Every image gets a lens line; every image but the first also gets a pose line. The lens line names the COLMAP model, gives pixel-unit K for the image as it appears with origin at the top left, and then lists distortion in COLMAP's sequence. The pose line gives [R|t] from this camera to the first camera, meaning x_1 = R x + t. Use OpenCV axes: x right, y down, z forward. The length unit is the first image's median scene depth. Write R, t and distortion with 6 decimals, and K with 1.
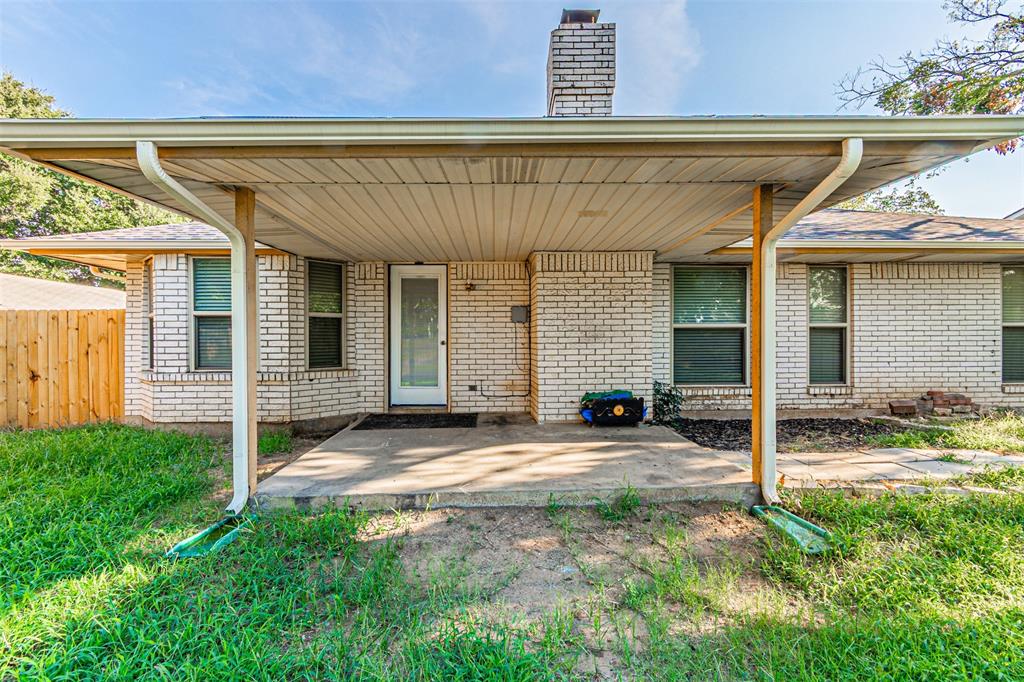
lens RADIAL K [[443.1, 0, 506.3], [0, 443.1, 343.2], [0, 0, 1]] dist [0.002220, -0.000132]
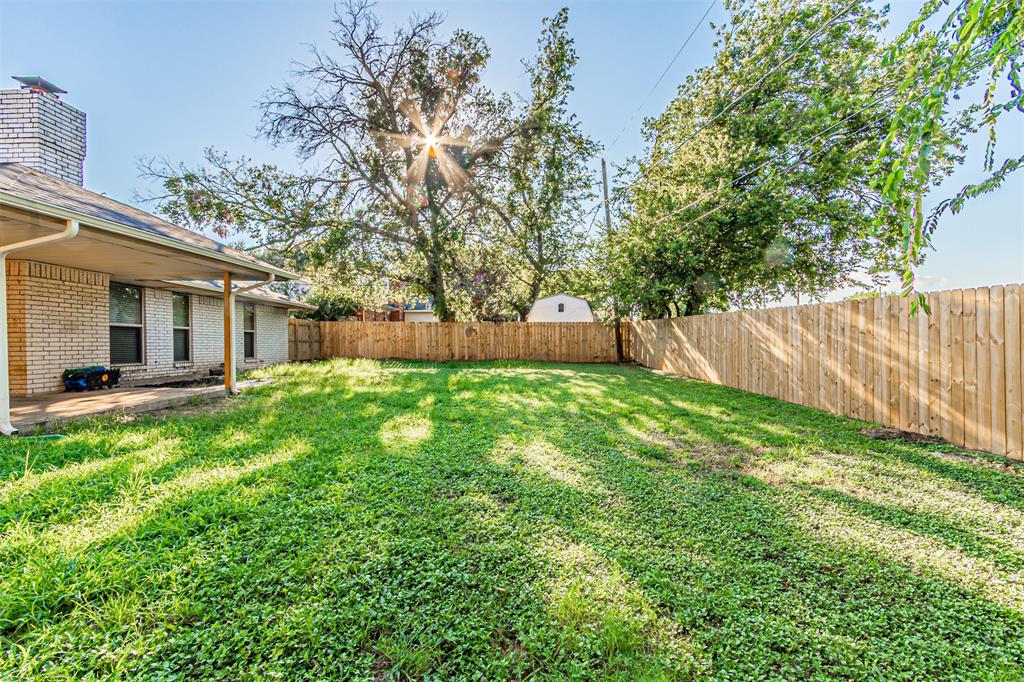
lens RADIAL K [[443.1, 0, 506.3], [0, 443.1, 343.2], [0, 0, 1]] dist [0.002220, -0.000132]
pose [[0.044097, 0.006942, 0.999003, -1.011496], [0.012075, 0.999899, -0.007481, 0.050672], [-0.998954, 0.012392, 0.044009, -0.375996]]
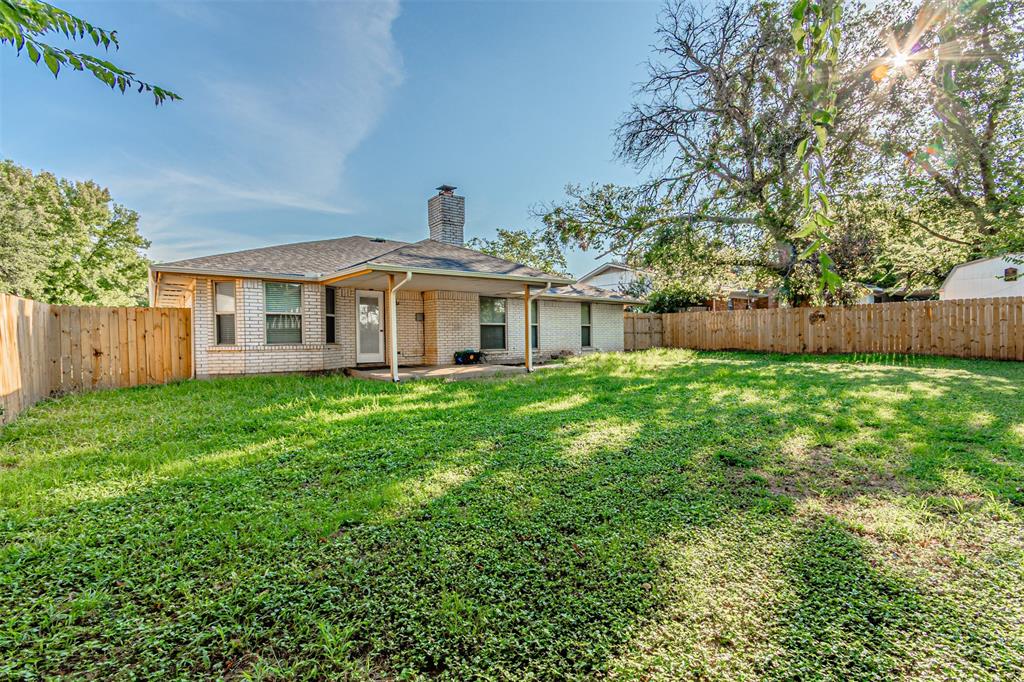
lens RADIAL K [[443.1, 0, 506.3], [0, 443.1, 343.2], [0, 0, 1]] dist [0.002220, -0.000132]
pose [[0.804392, -0.011172, 0.593994, -0.892306], [0.013312, 0.999911, 0.000778, 0.061855], [-0.593950, 0.007281, 0.804469, -0.938165]]
